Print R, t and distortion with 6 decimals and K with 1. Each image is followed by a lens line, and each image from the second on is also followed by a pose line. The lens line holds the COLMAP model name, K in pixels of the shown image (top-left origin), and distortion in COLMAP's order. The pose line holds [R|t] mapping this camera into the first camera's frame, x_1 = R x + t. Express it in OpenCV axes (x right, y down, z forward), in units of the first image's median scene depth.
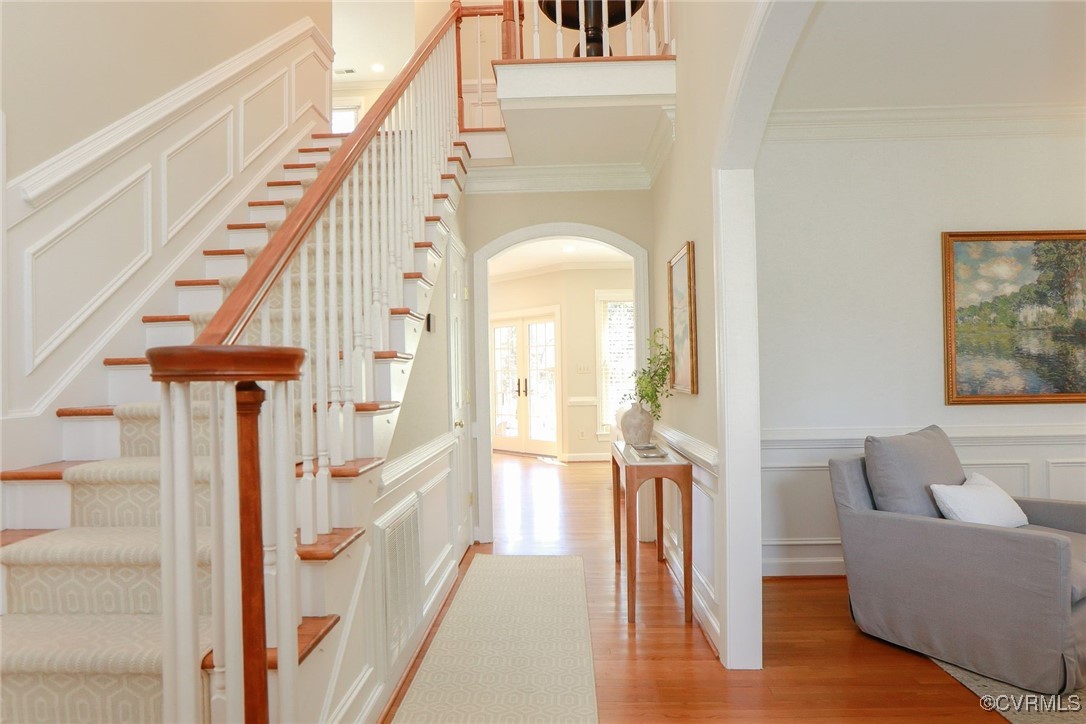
lens RADIAL K [[630.4, 0, 539.8], [0, 630.4, 376.4], [0, 0, 1]] dist [-0.076382, 0.038368]
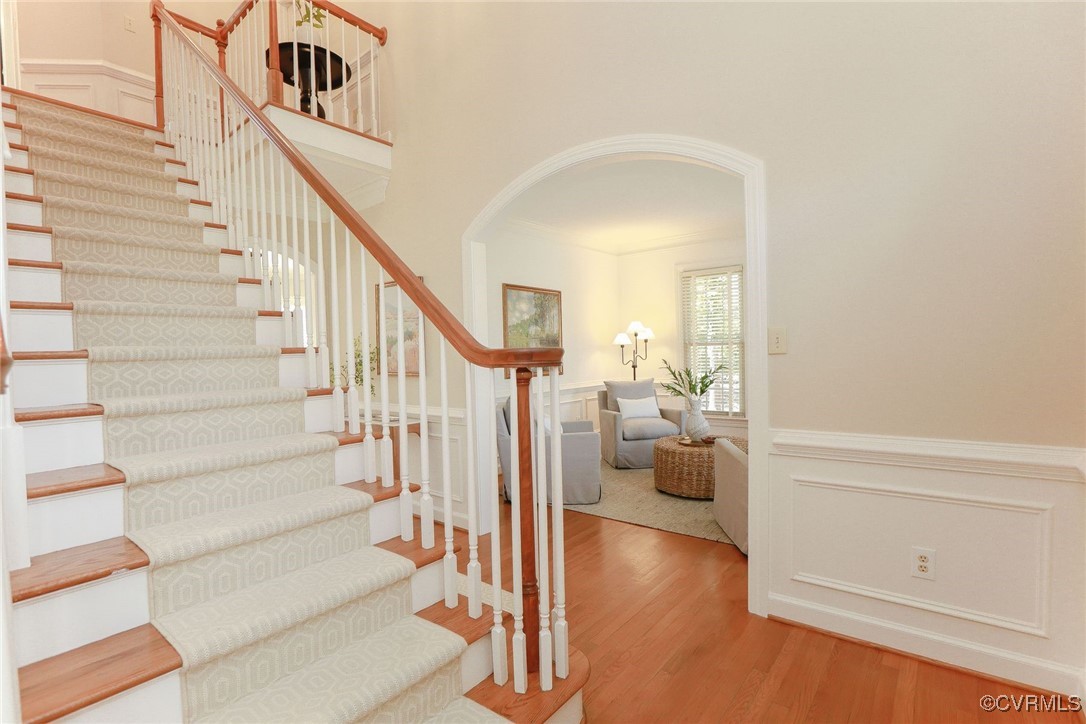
lens RADIAL K [[508.9, 0, 539.2], [0, 508.9, 365.9], [0, 0, 1]] dist [-0.051610, 0.018164]
pose [[0.600482, -0.016216, 0.799474, -0.474960], [0.016572, 0.999832, 0.007833, -0.001939], [-0.799467, 0.008545, 0.600650, 0.018190]]
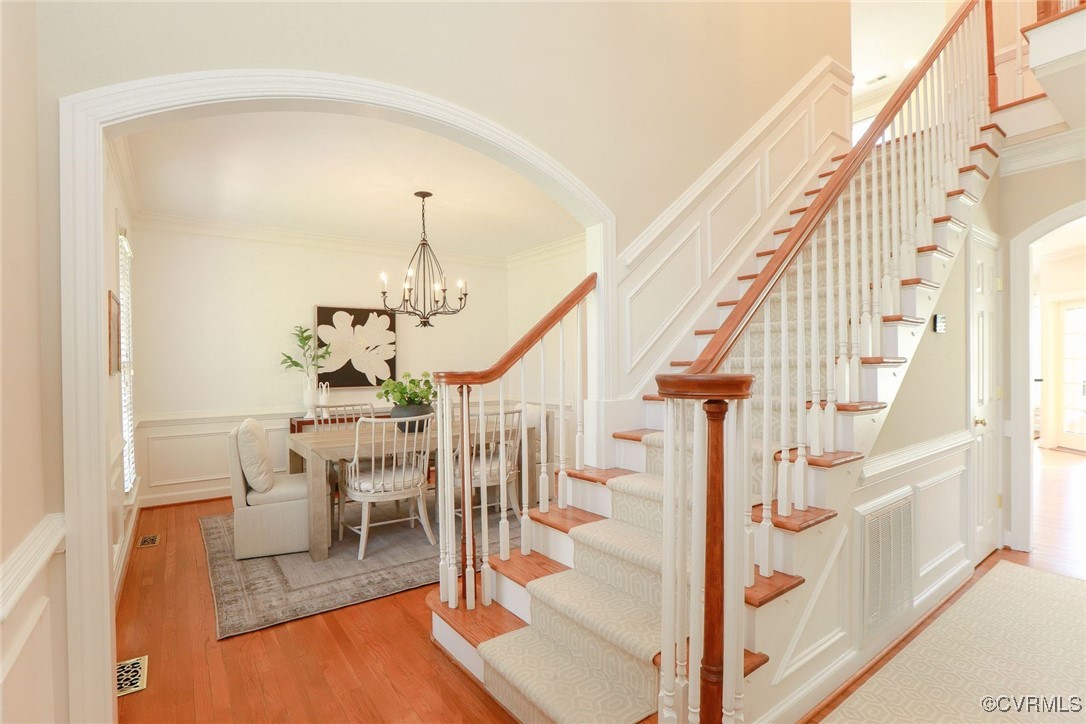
lens RADIAL K [[508.9, 0, 539.2], [0, 508.9, 365.9], [0, 0, 1]] dist [-0.051610, 0.018164]
pose [[0.614119, -0.003386, -0.789206, 0.062554], [0.008359, 0.999963, 0.002215, -0.021196], [0.789169, -0.007958, 0.614124, -0.014704]]
